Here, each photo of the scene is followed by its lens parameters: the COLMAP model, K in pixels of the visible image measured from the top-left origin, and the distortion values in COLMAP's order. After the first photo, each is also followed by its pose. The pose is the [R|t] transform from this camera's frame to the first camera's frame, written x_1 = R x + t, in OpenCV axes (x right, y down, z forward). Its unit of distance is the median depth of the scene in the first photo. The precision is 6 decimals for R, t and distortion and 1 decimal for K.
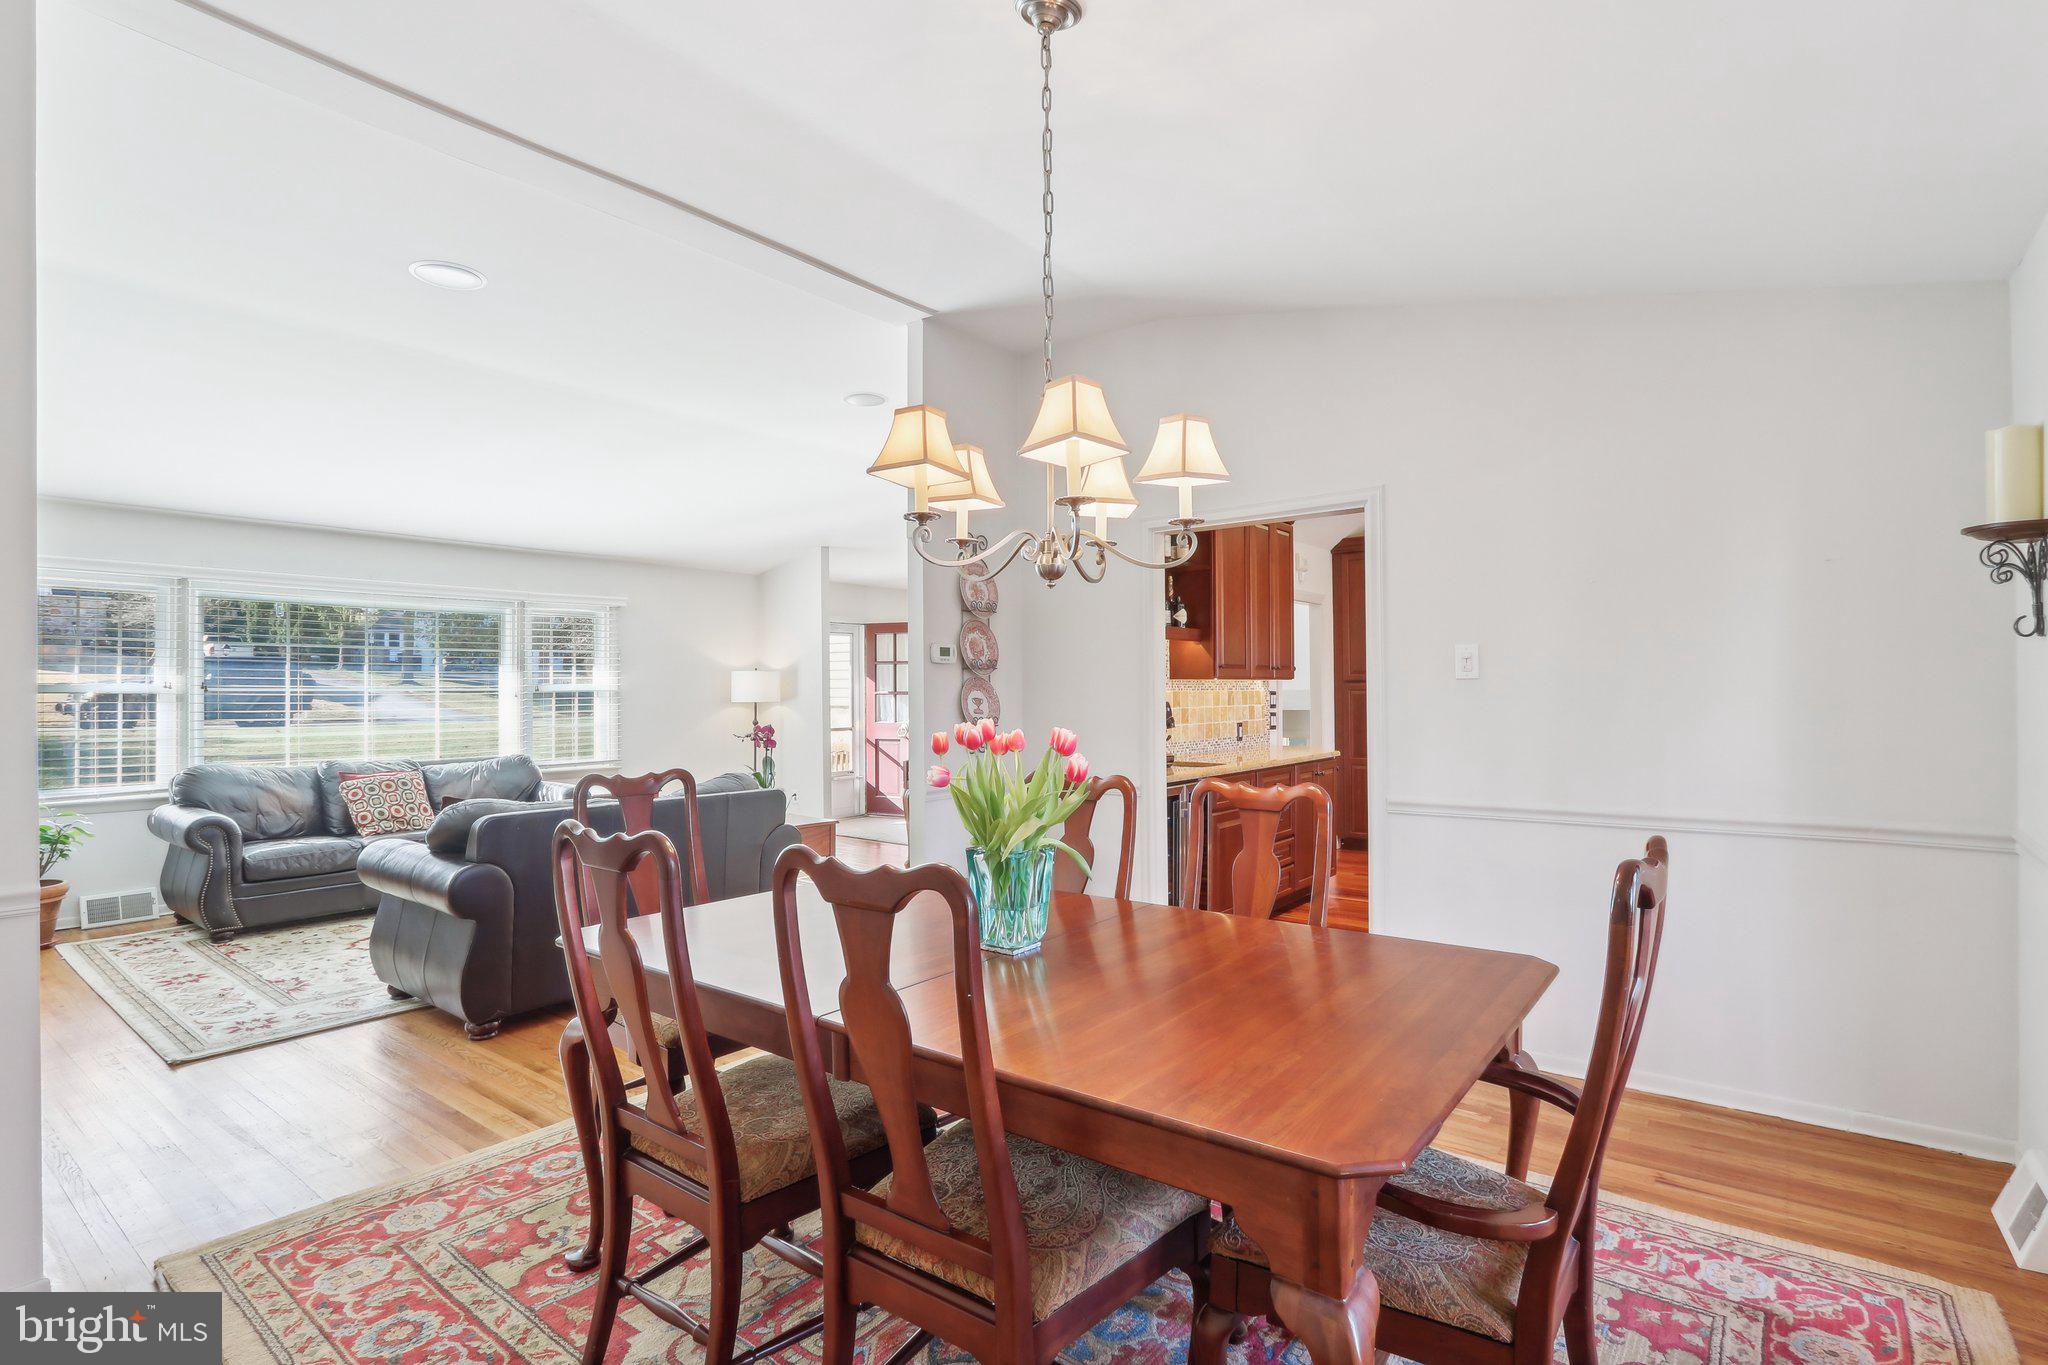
lens RADIAL K [[958.9, 0, 1030.7], [0, 958.9, 690.4], [0, 0, 1]] dist [0.000532, 0.000408]
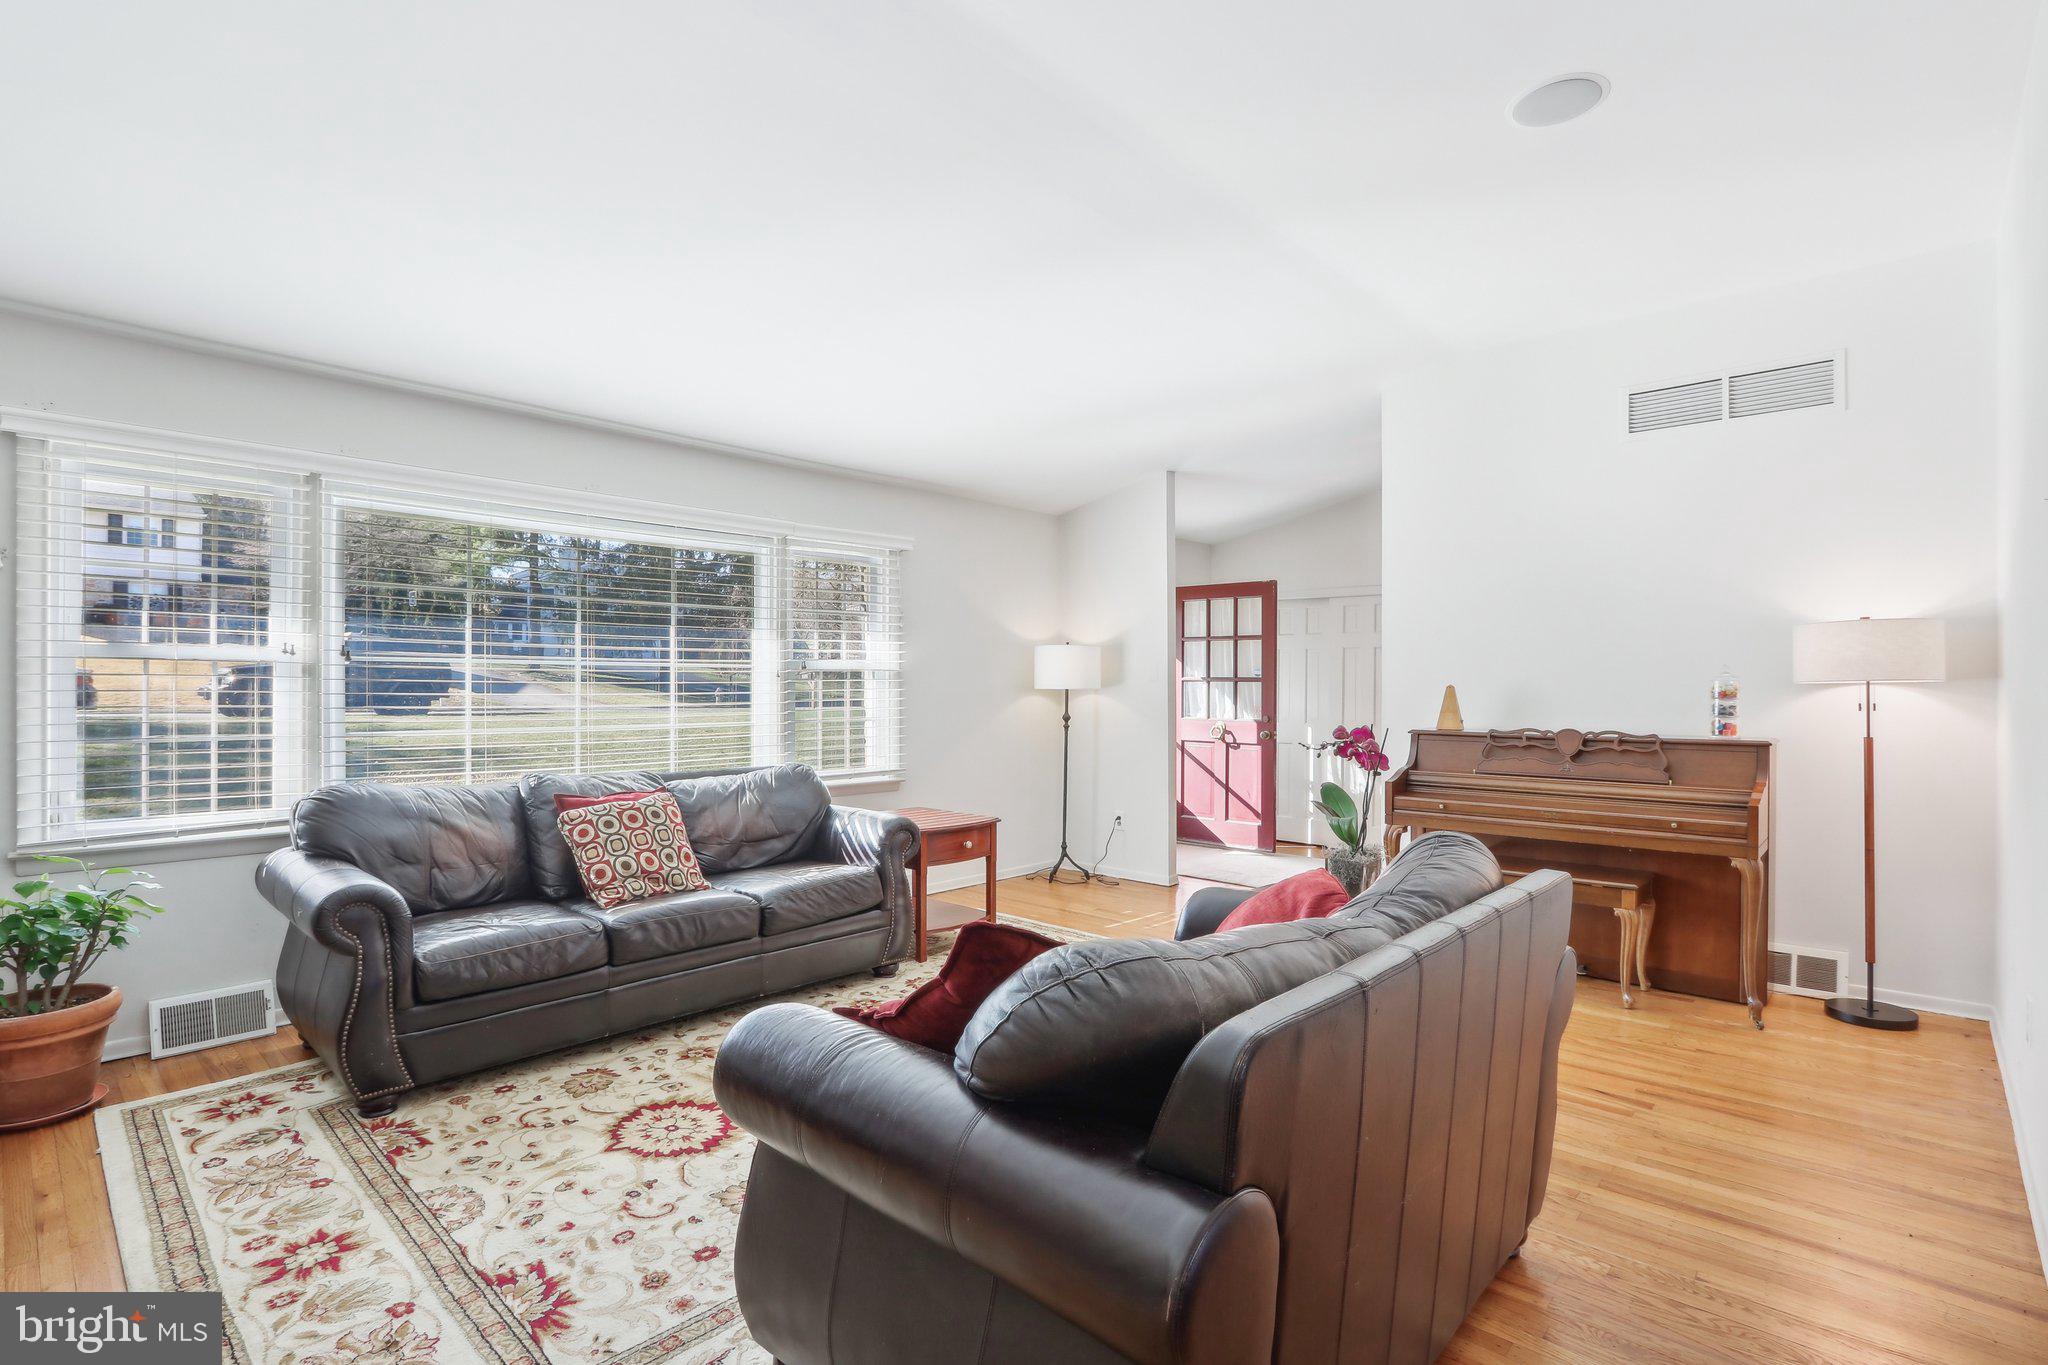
lens RADIAL K [[945.1, 0, 1052.2], [0, 945.1, 690.7], [0, 0, 1]] dist [-0.002432, -0.000457]
pose [[0.997898, 0.006793, -0.064449, -0.373166], [-0.006325, 0.999952, 0.007469, 0.013051], [0.064496, -0.007046, 0.997893, 0.428621]]
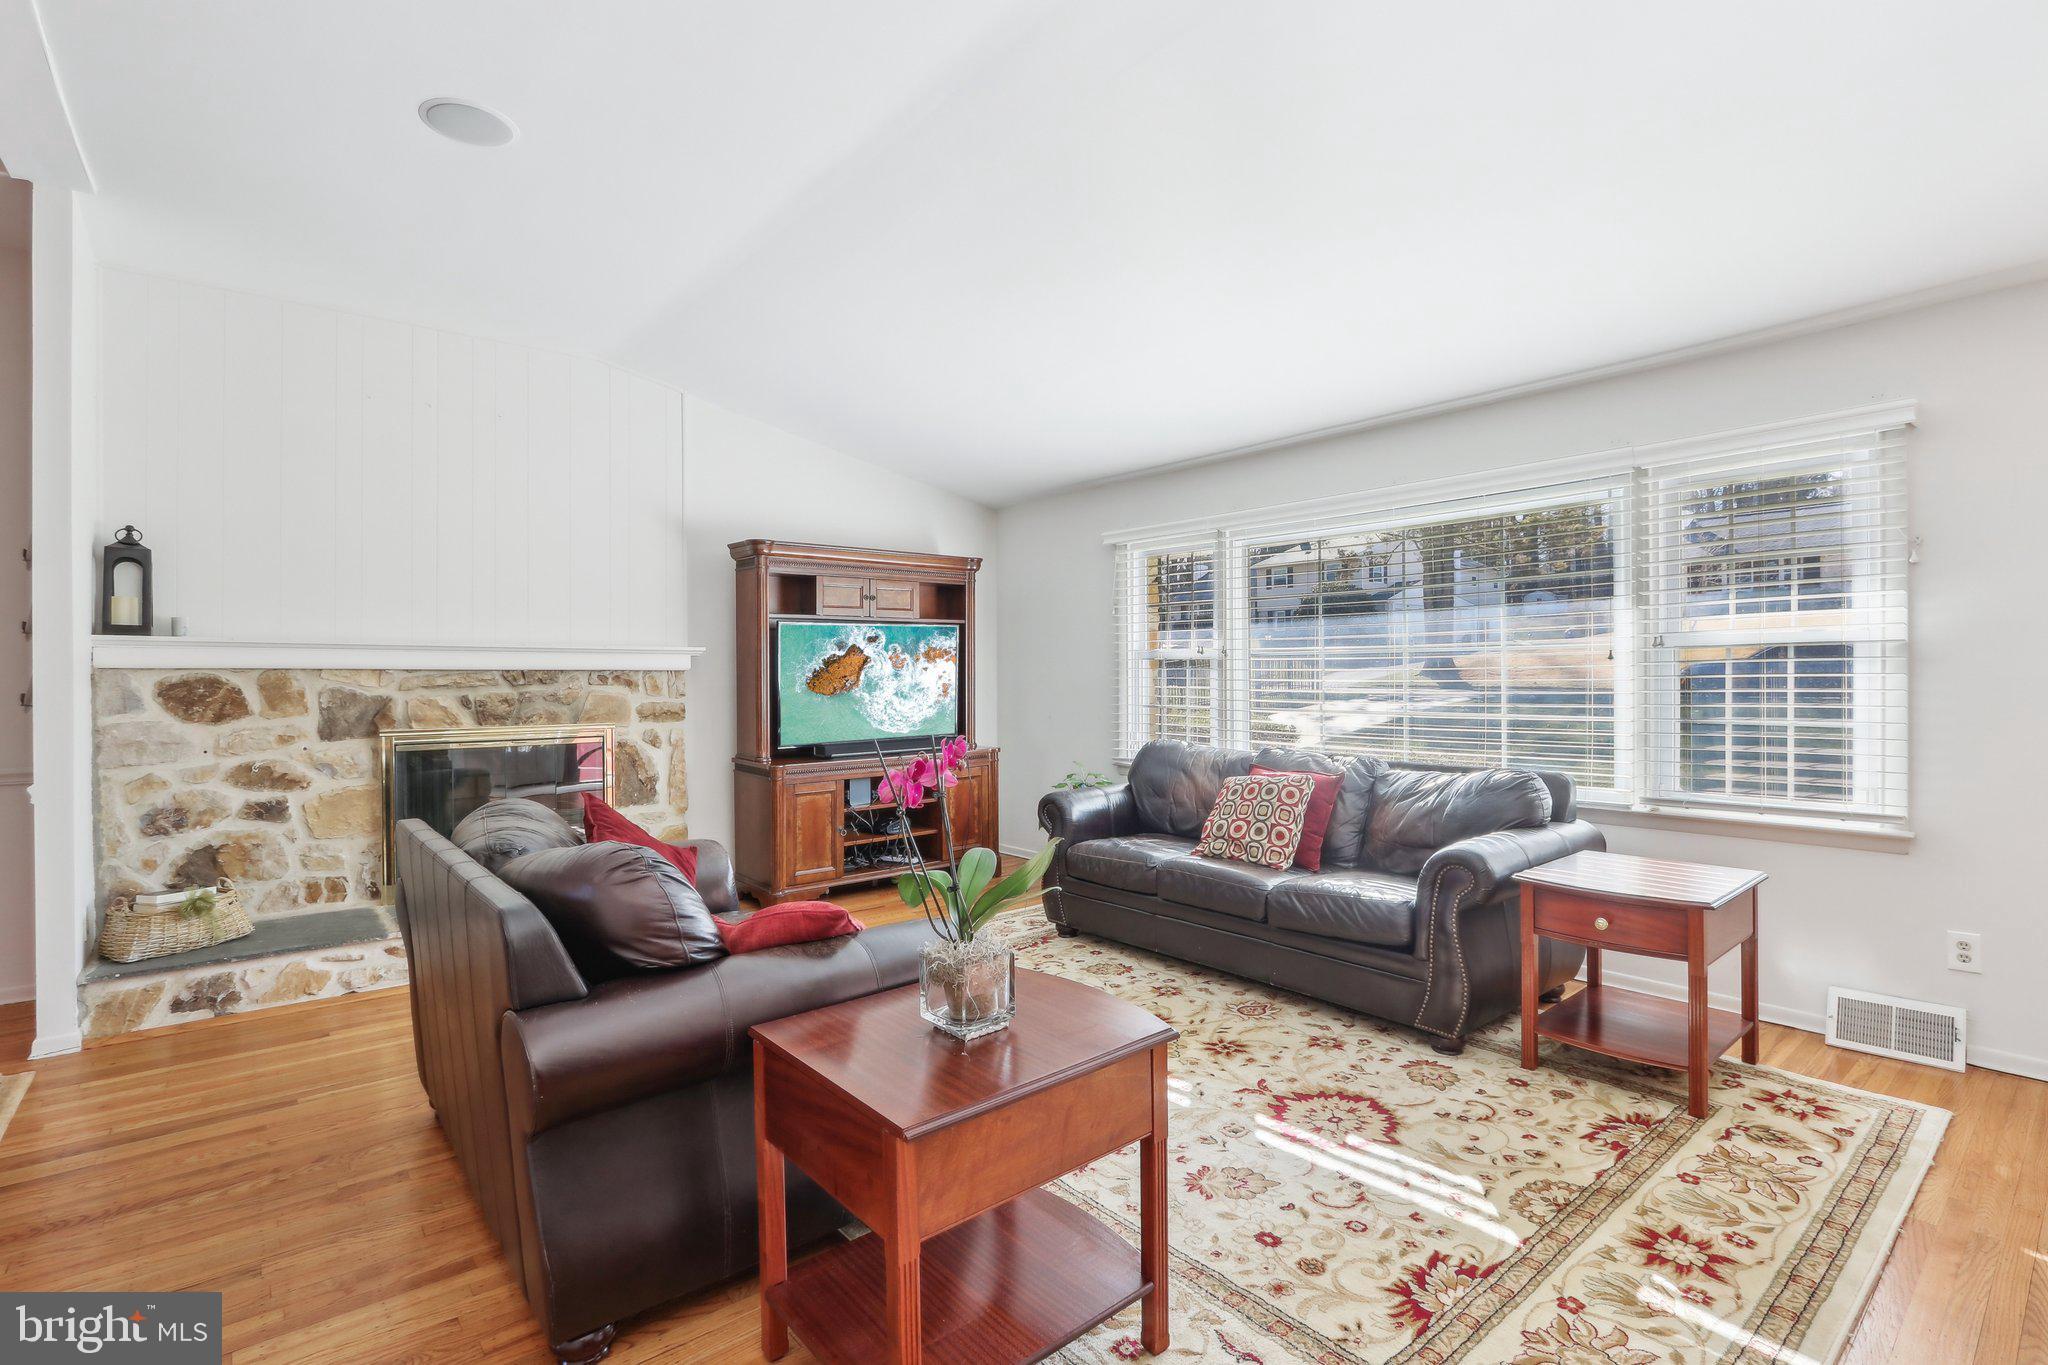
lens RADIAL K [[1001.5, 0, 1024.0], [0, 1001.5, 682.5], [0, 0, 1]] dist [0.090626, 0.000098]
pose [[-0.180931, 0.014658, -0.983386, 0.073891], [0.011069, 0.999856, 0.012866, 0.010337], [0.983433, -0.008557, -0.181068, 0.987993]]
